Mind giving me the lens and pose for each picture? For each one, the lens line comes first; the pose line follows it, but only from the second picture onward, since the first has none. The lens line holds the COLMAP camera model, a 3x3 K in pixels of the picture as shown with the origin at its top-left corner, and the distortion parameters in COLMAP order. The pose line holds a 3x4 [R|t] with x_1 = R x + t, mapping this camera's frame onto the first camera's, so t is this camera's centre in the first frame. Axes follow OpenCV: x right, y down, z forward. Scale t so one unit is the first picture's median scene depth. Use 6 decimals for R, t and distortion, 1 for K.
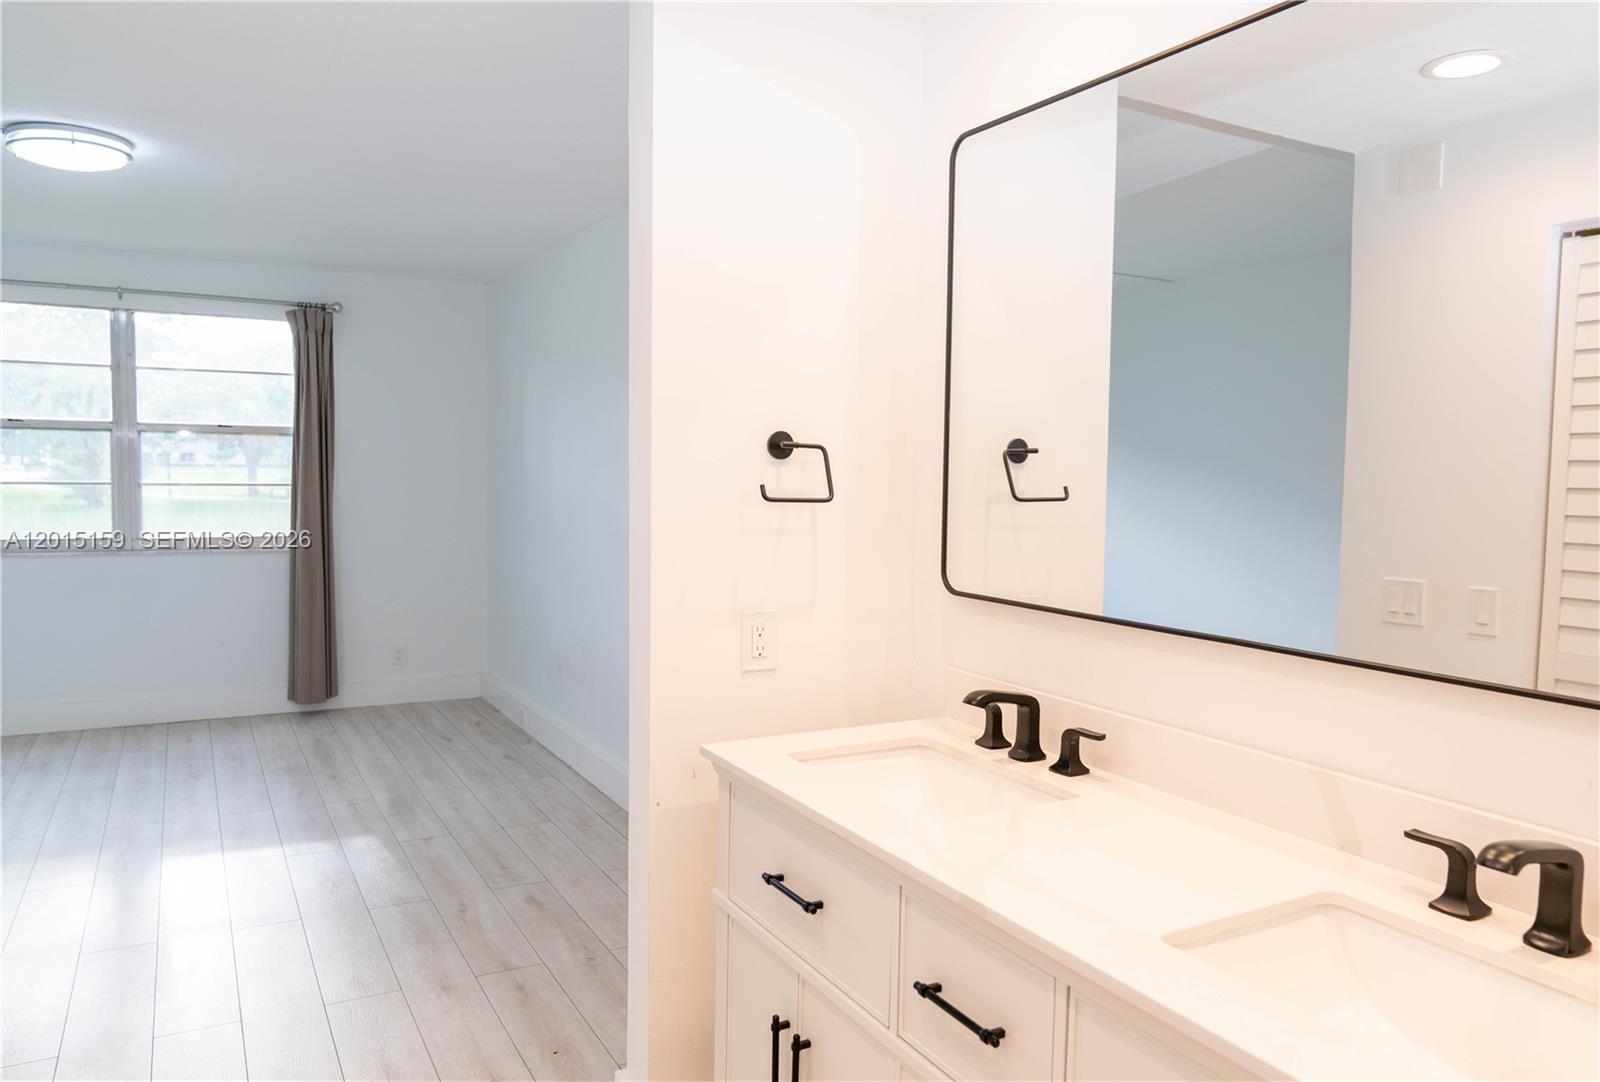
lens RADIAL K [[1113.7, 0, 771.0], [0, 1113.7, 542.3], [0, 0, 1]] dist [-0.004300, 0.002974]
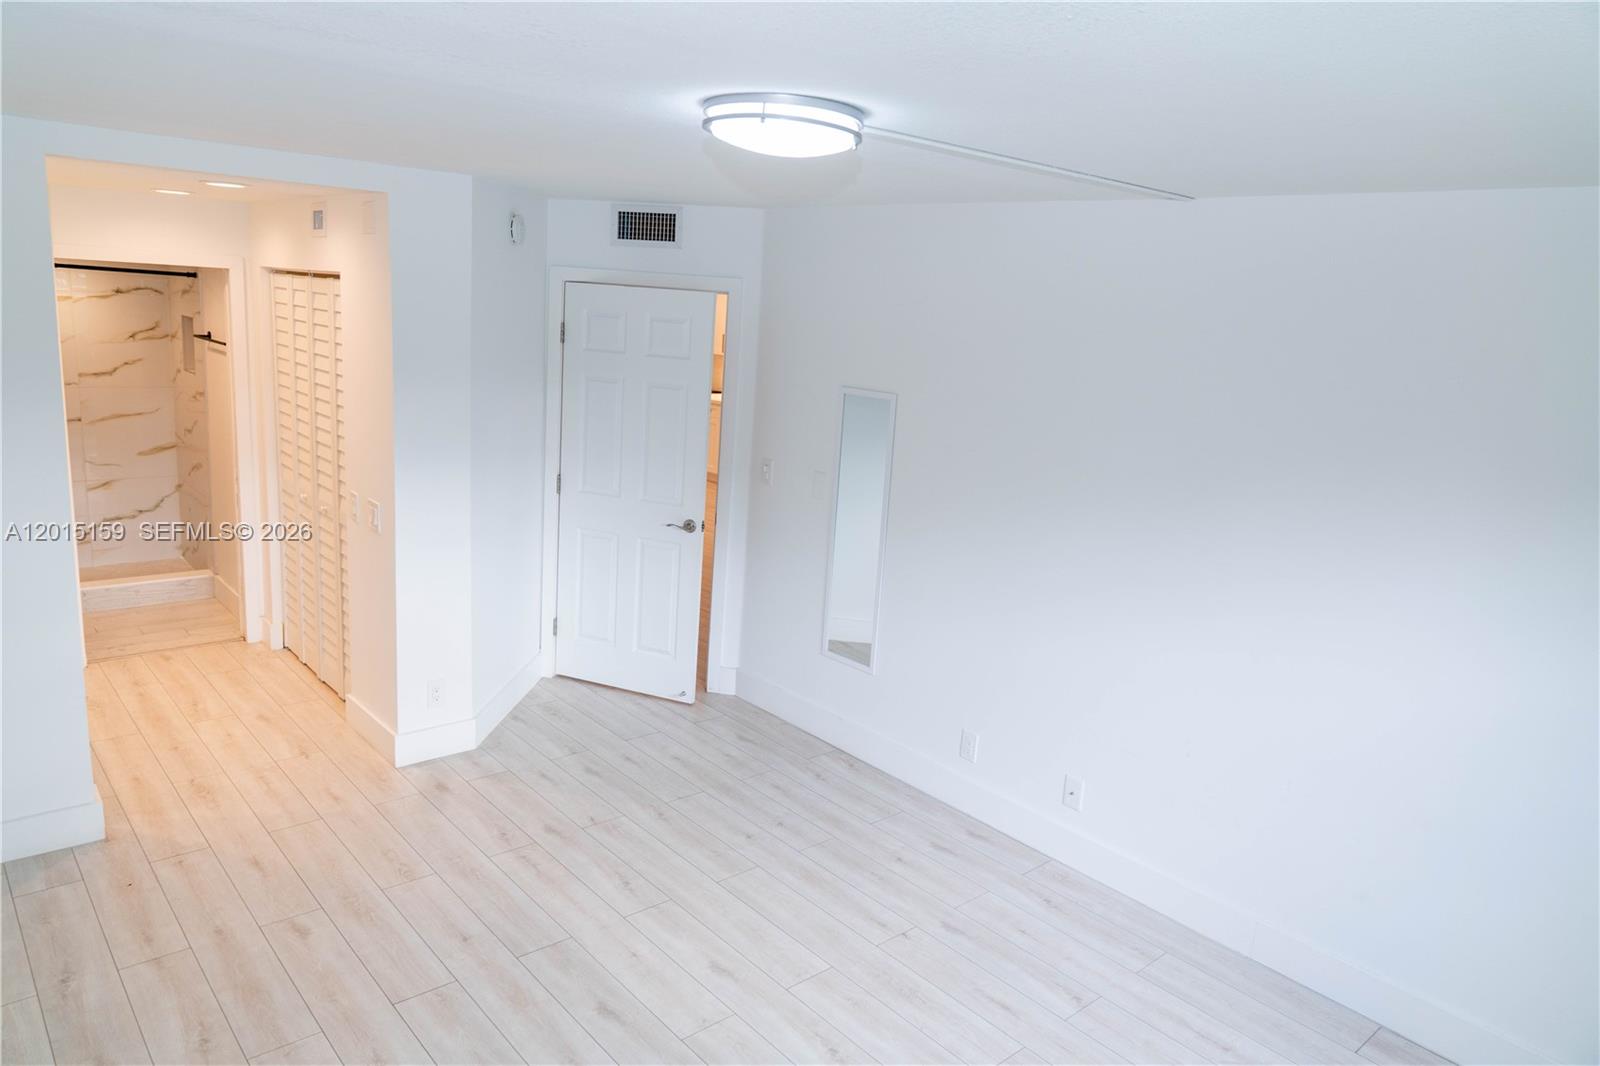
lens RADIAL K [[1073.4, 0, 800.0], [0, 1073.4, 533.0], [0, 0, 1]] dist [-0.032838, 0.023965]
pose [[-0.970255, -0.026713, -0.240606, -0.313974], [-0.093982, 0.957502, 0.272684, -0.188990], [0.223096, 0.287186, -0.931532, 1.067408]]
